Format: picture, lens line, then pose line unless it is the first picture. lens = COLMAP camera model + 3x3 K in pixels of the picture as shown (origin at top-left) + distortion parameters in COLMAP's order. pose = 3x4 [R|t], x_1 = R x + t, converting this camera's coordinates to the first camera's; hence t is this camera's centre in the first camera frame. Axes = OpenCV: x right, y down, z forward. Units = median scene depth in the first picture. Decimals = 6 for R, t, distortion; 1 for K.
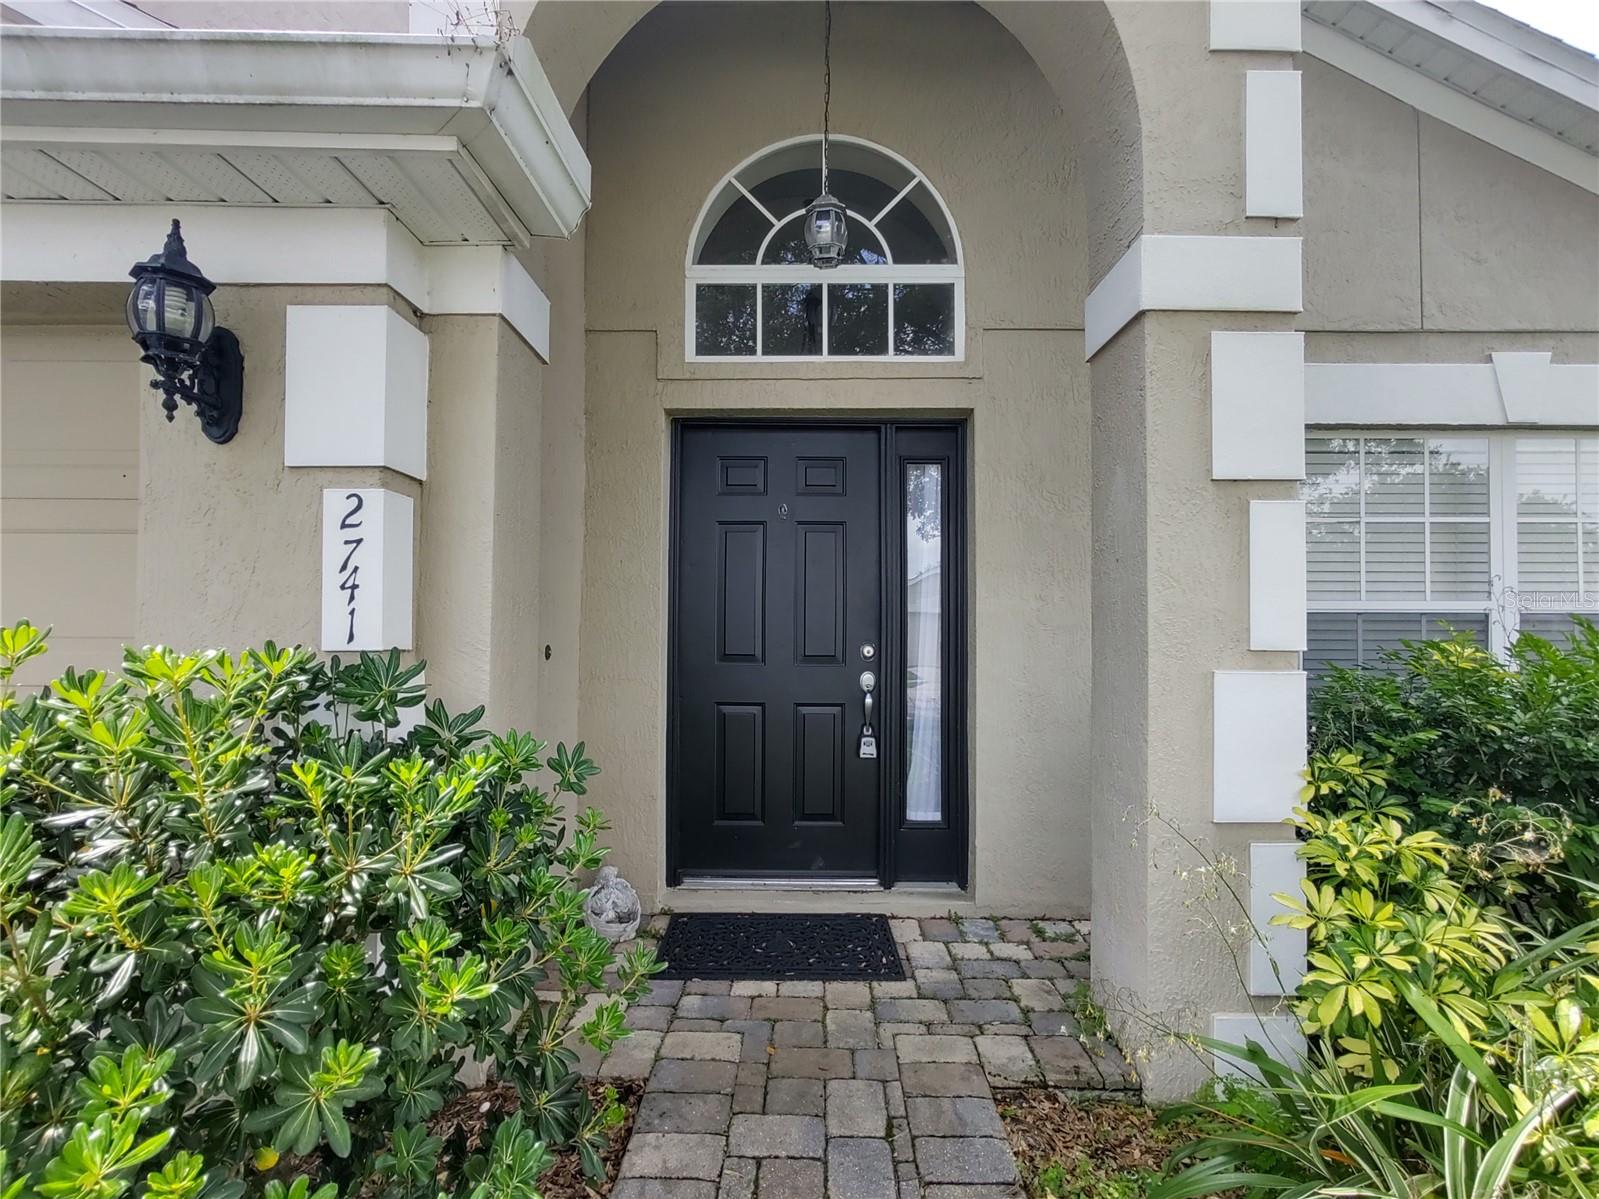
lens RADIAL K [[813.5, 0, 799.5], [0, 813.5, 599.5], [0, 0, 1]] dist [-0.013204, -0.000136]
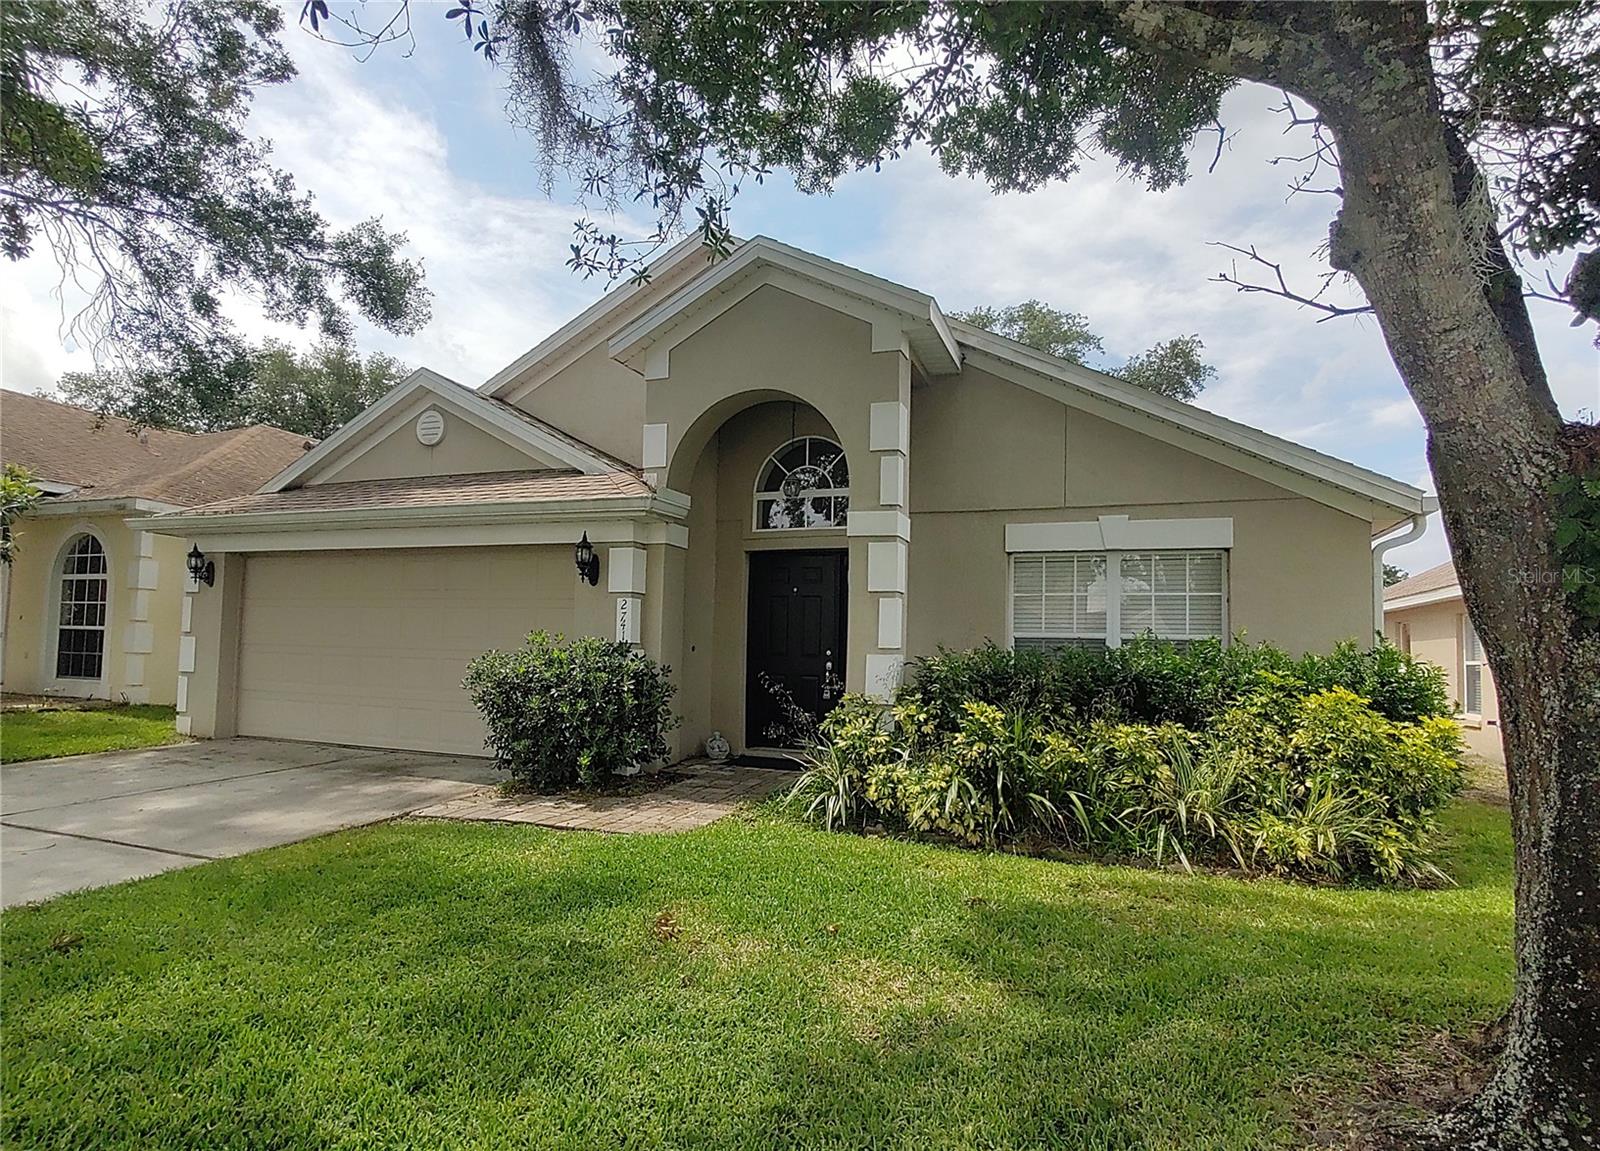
lens RADIAL K [[848.7, 0, 800.0], [0, 848.7, 575.5], [0, 0, 1]] dist [-0.002798, 0.000352]
pose [[0.935528, -0.013082, -0.353012, 1.481987], [-0.008742, 0.998151, -0.060157, -0.015682], [0.353146, 0.059365, 0.933683, -2.210982]]
